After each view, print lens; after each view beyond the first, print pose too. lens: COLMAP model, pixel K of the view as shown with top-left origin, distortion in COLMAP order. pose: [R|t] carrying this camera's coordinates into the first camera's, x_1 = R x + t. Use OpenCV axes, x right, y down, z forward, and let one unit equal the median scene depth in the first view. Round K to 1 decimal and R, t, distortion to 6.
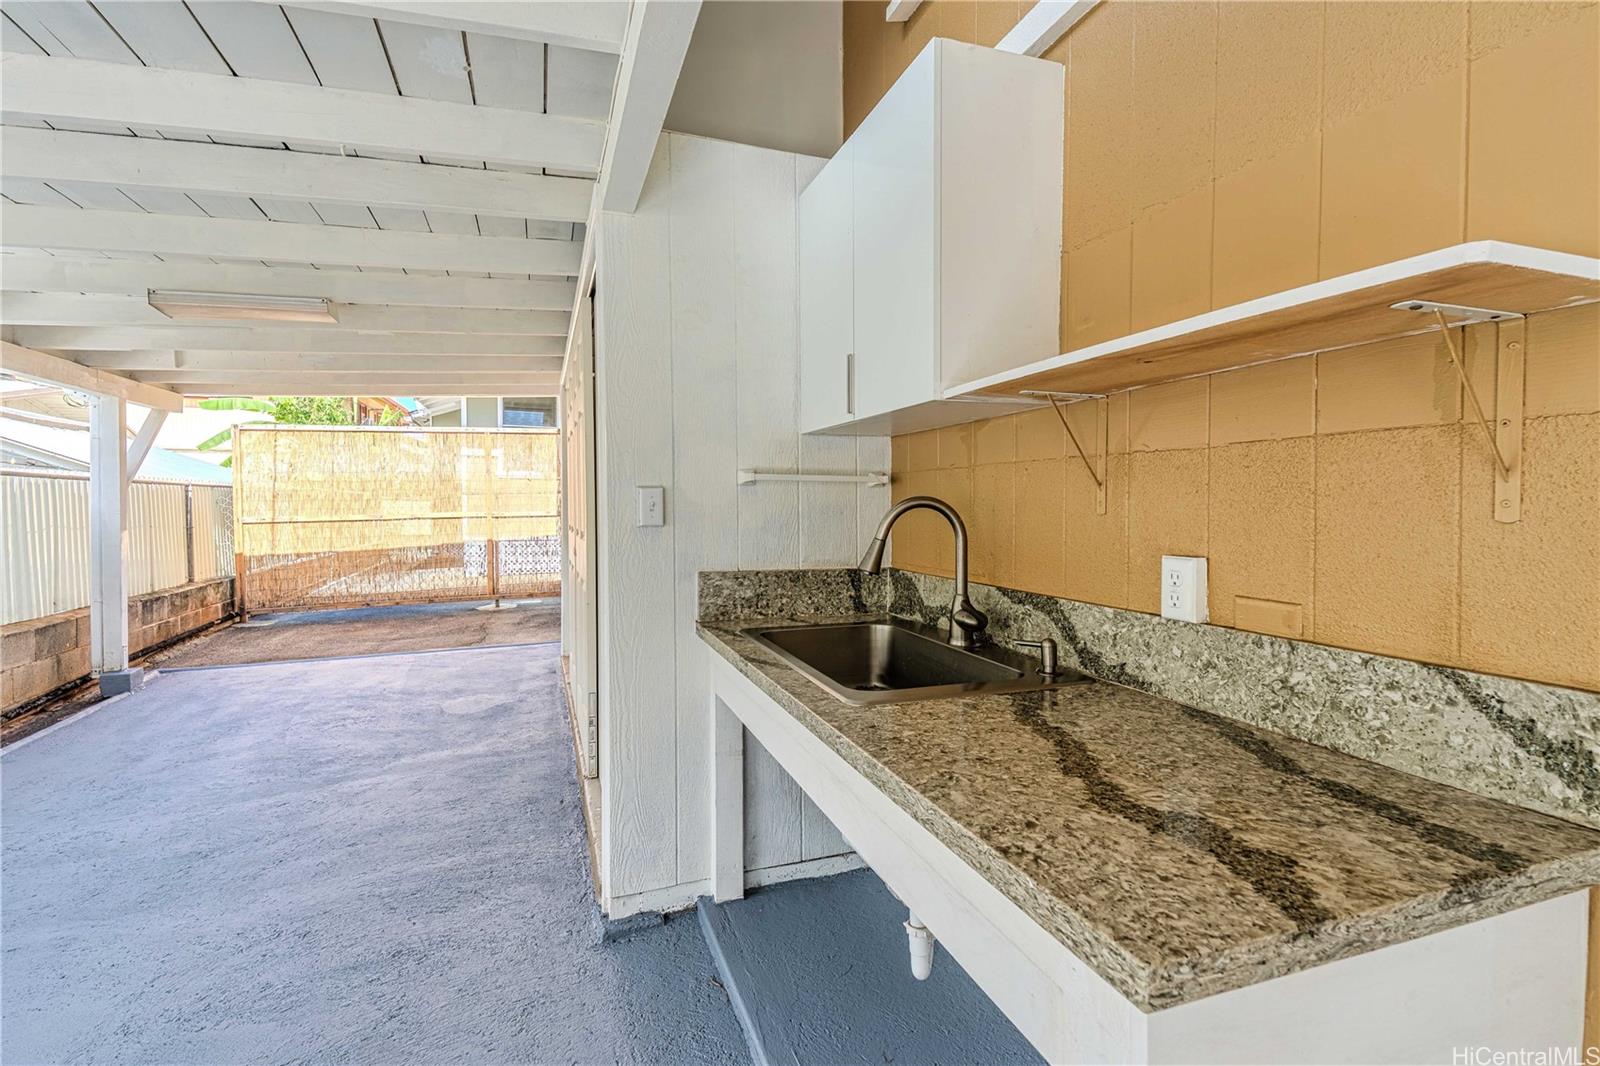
lens RADIAL K [[774.4, 0, 794.7], [0, 774.4, 527.2], [0, 0, 1]] dist [-0.002428, 0.000145]
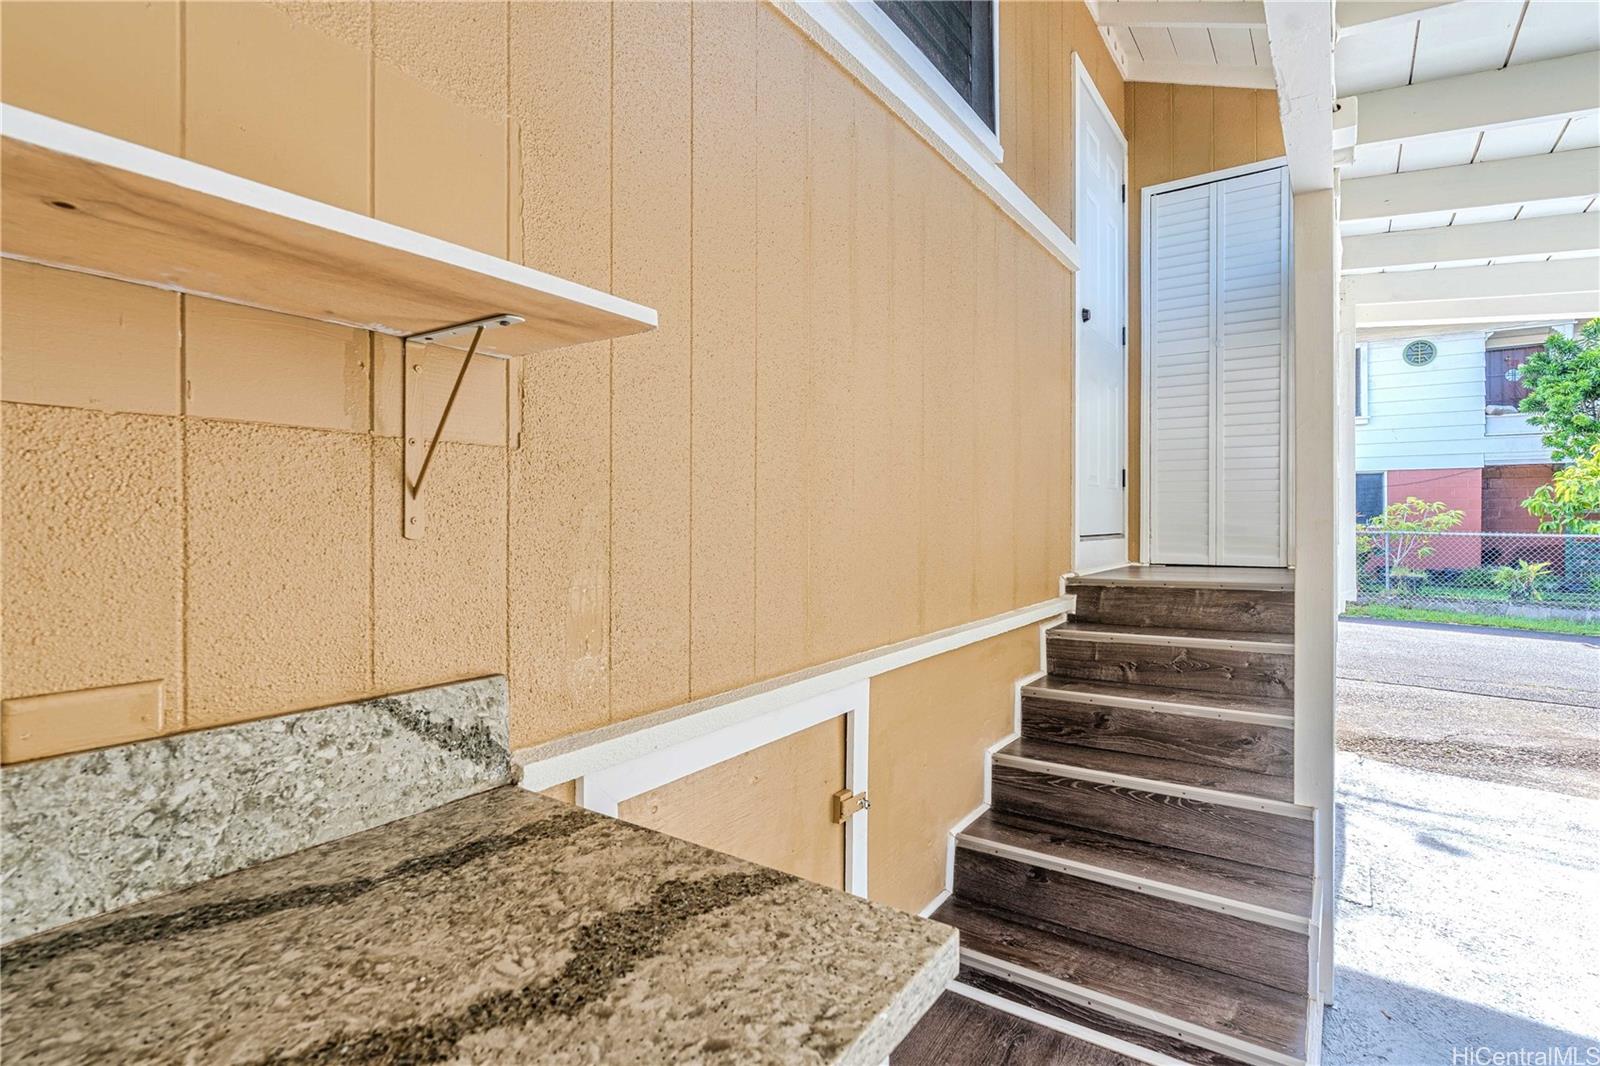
lens RADIAL K [[774.4, 0, 794.7], [0, 774.4, 527.2], [0, 0, 1]] dist [-0.002428, 0.000145]
pose [[-0.590992, -0.005984, 0.806655, -0.197990], [0.023333, 0.999427, 0.024508, -0.034266], [-0.806340, 0.033306, -0.590514, 1.160323]]
